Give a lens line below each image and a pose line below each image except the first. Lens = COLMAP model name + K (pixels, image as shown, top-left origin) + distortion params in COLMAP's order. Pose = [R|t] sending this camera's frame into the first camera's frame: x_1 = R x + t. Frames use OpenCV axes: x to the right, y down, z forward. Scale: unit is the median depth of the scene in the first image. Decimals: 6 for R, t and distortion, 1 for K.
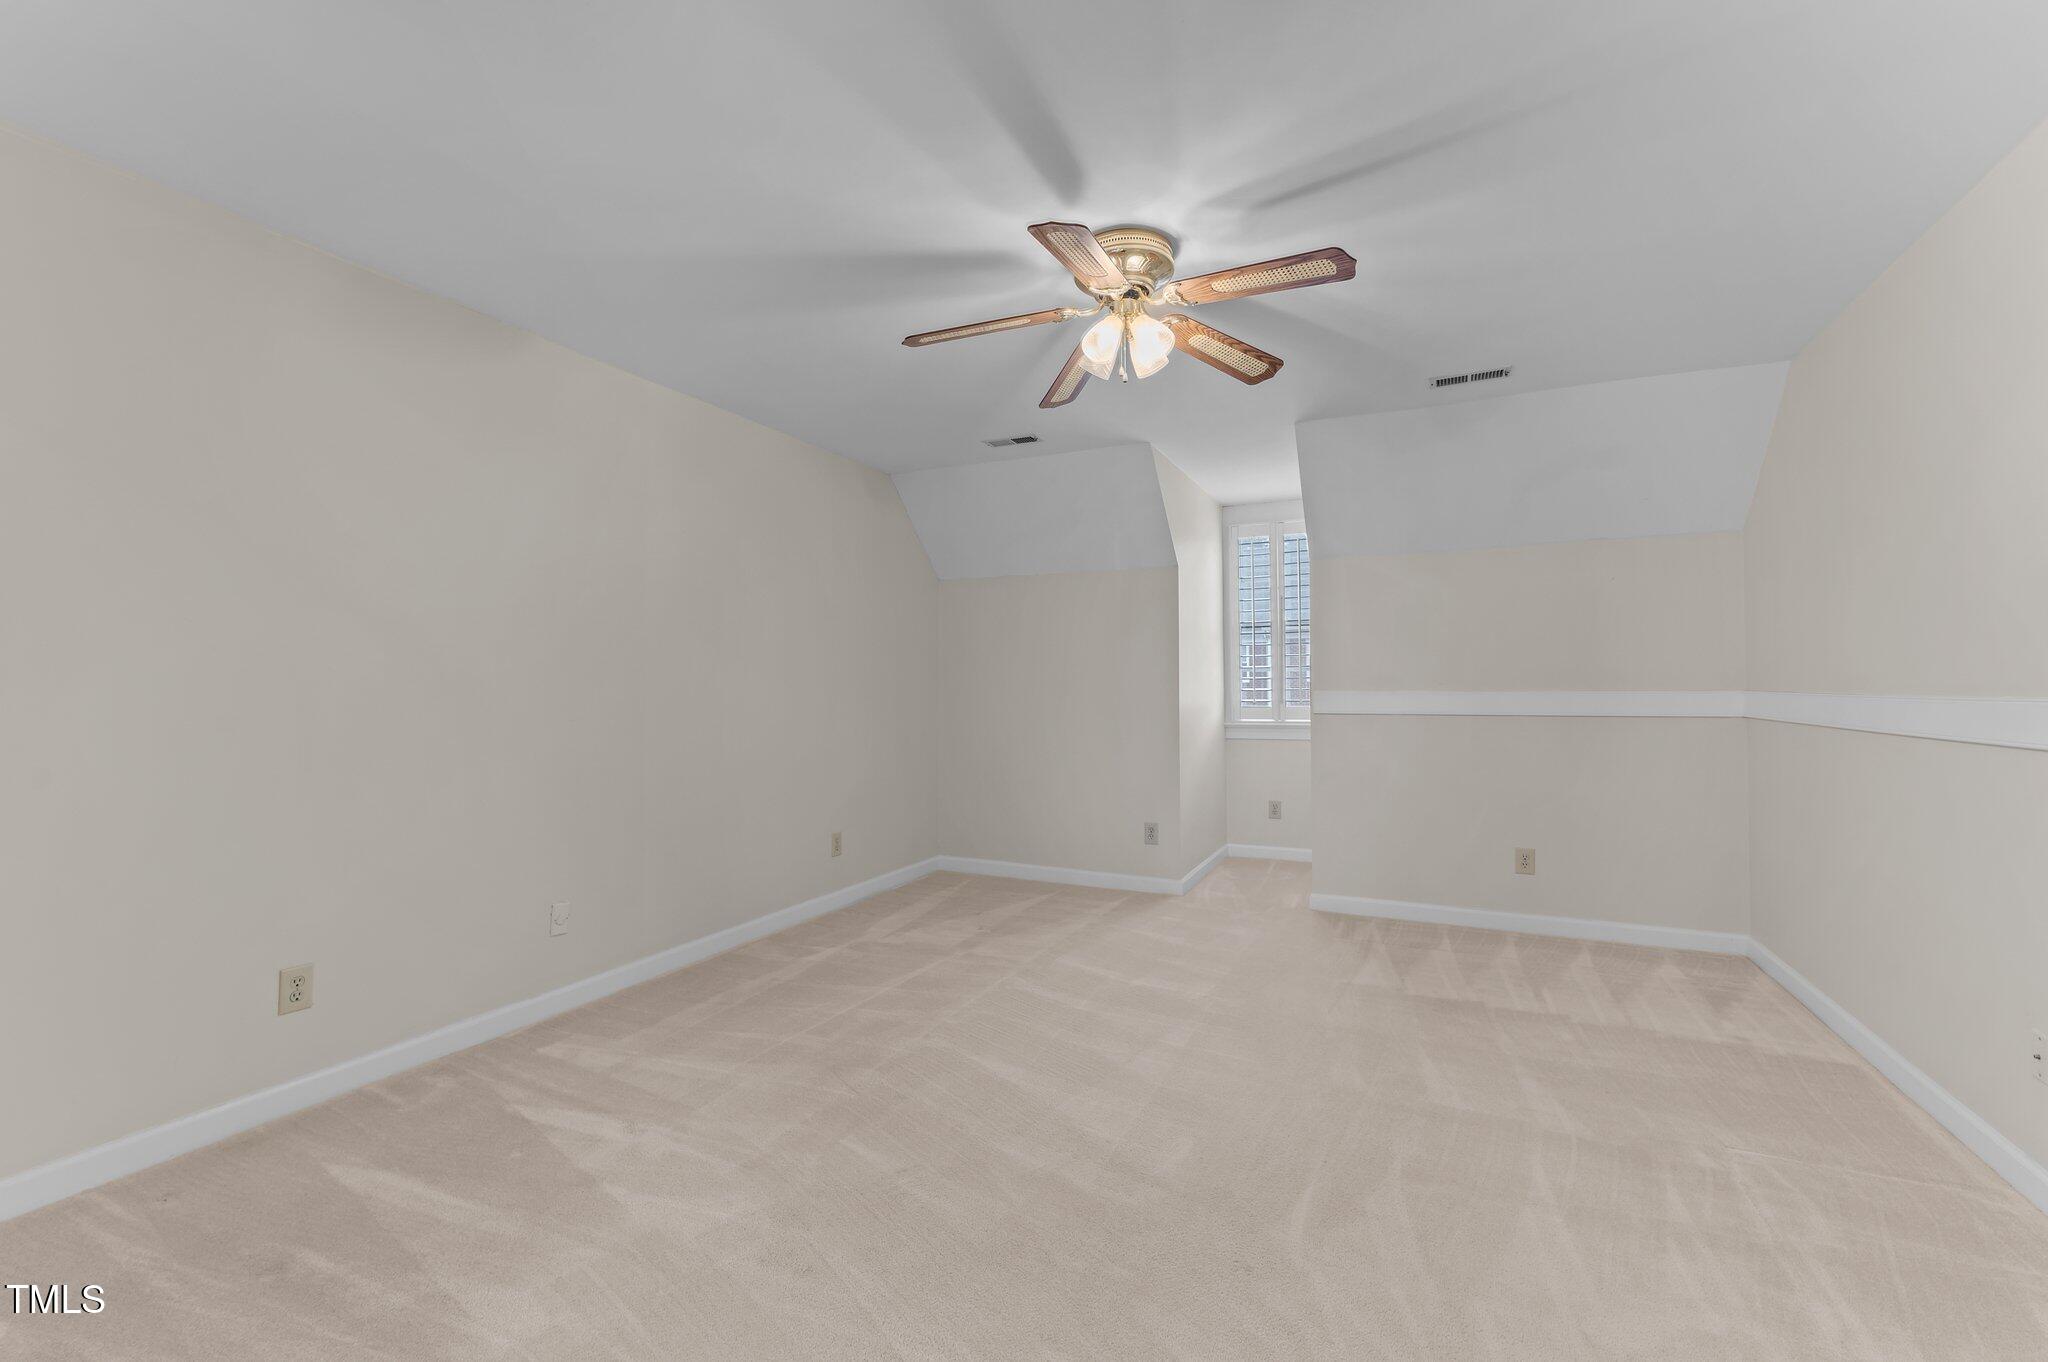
lens RADIAL K [[833.1, 0, 1025.4], [0, 833.1, 651.0], [0, 0, 1]] dist [-0.002194, -0.000932]
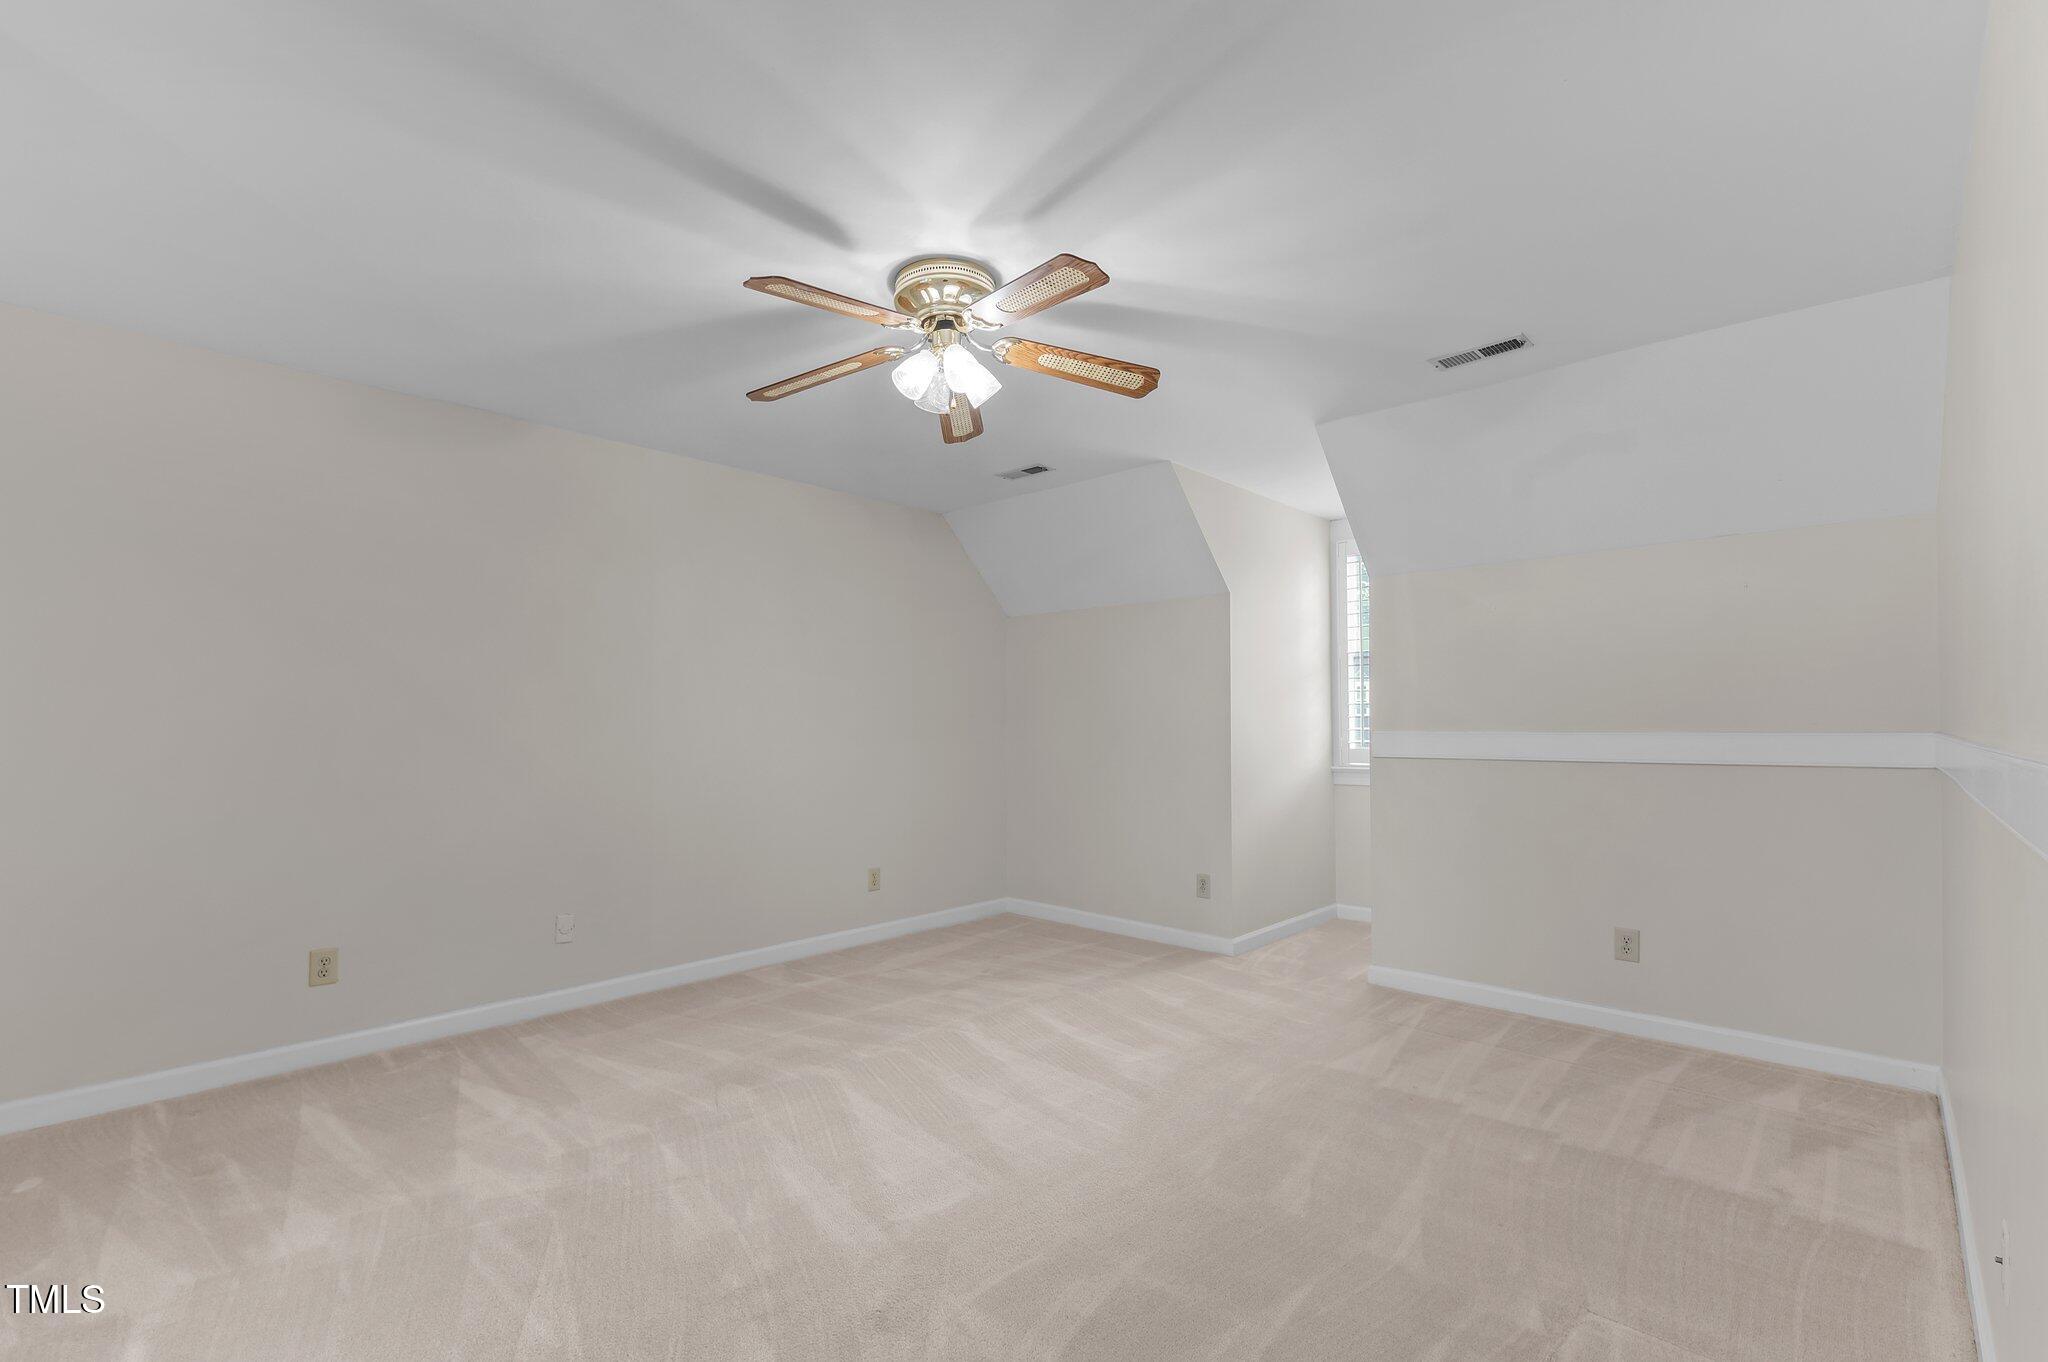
lens RADIAL K [[879.4, 0, 1020.9], [0, 879.4, 693.6], [0, 0, 1]] dist [0.001322, -0.000945]
pose [[0.956123, -0.009474, -0.292813, 0.397950], [0.012068, 0.999902, 0.007054, -0.002804], [0.292717, -0.010279, 0.956144, 0.030424]]
